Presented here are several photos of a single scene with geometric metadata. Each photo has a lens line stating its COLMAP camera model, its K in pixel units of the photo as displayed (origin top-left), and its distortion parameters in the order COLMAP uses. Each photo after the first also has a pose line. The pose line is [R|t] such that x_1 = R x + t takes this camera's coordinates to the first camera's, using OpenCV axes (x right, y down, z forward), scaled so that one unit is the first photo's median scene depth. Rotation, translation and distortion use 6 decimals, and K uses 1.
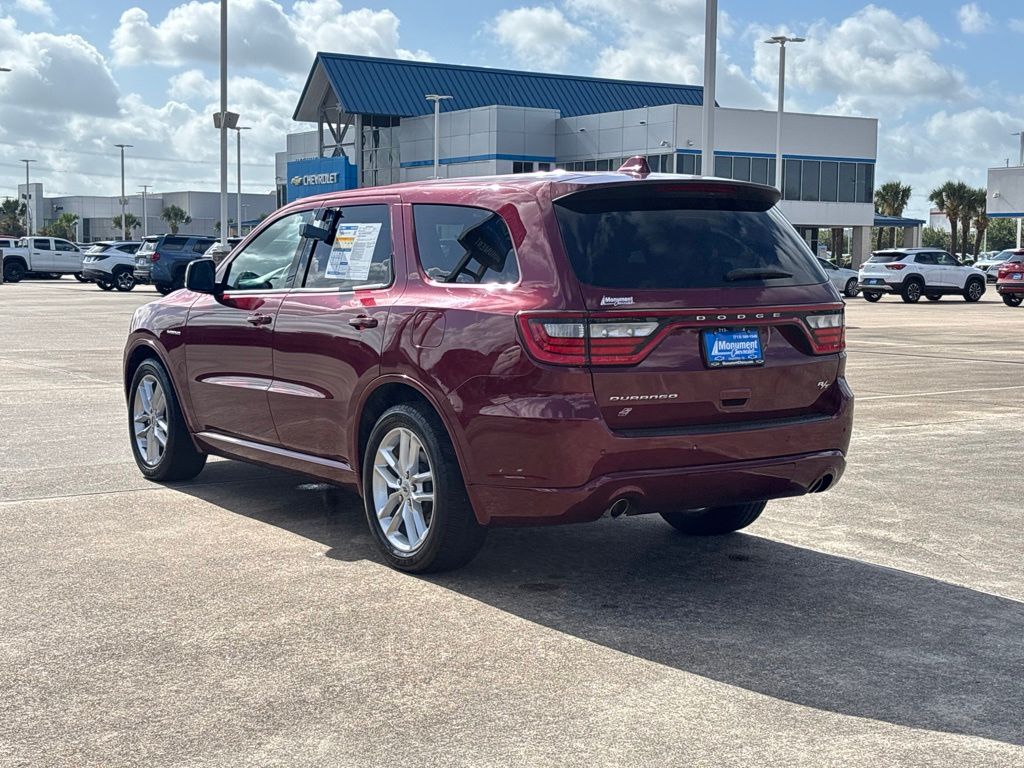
lens RADIAL K [[1535.4, 0, 507.8], [0, 1535.4, 380.0], [0, 0, 1]] dist [0.079226, 0.000000]
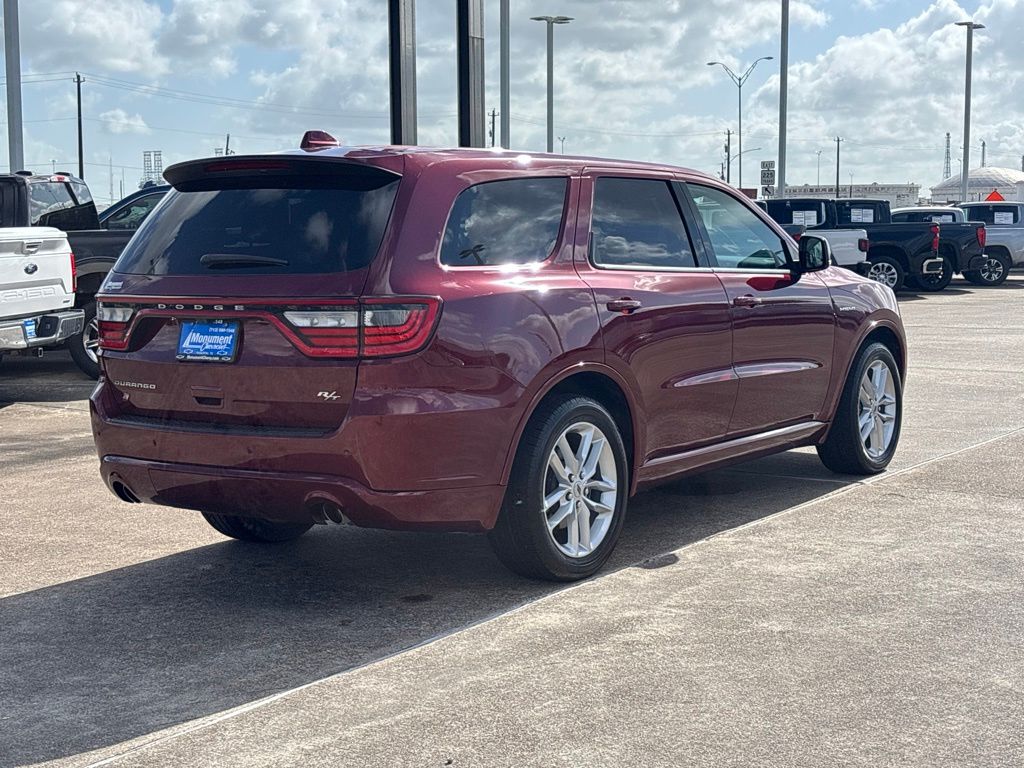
lens RADIAL K [[1535.4, 0, 522.4], [0, 1535.4, 388.3], [0, 0, 1]] dist [0.079226, 0.000000]
pose [[0.381871, 0.085529, -0.920250, 1.055180], [-0.062273, 0.995827, 0.066712, -0.065488], [0.922116, 0.031831, 0.385603, 0.815884]]
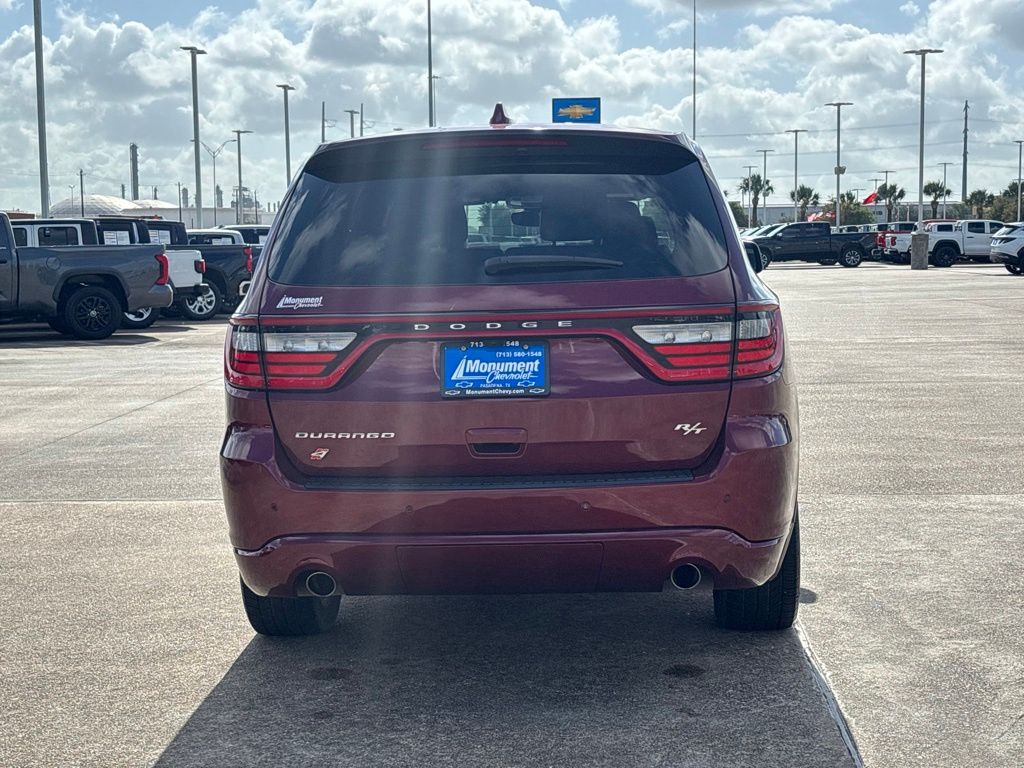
lens RADIAL K [[1535.4, 0, 516.8], [0, 1535.4, 394.9], [0, 0, 1]] dist [0.079226, 0.000000]
pose [[0.807863, 0.038927, -0.588084, 0.557415], [-0.027058, 0.999214, 0.028971, -0.029876], [0.588749, -0.007492, 0.808281, 0.445713]]
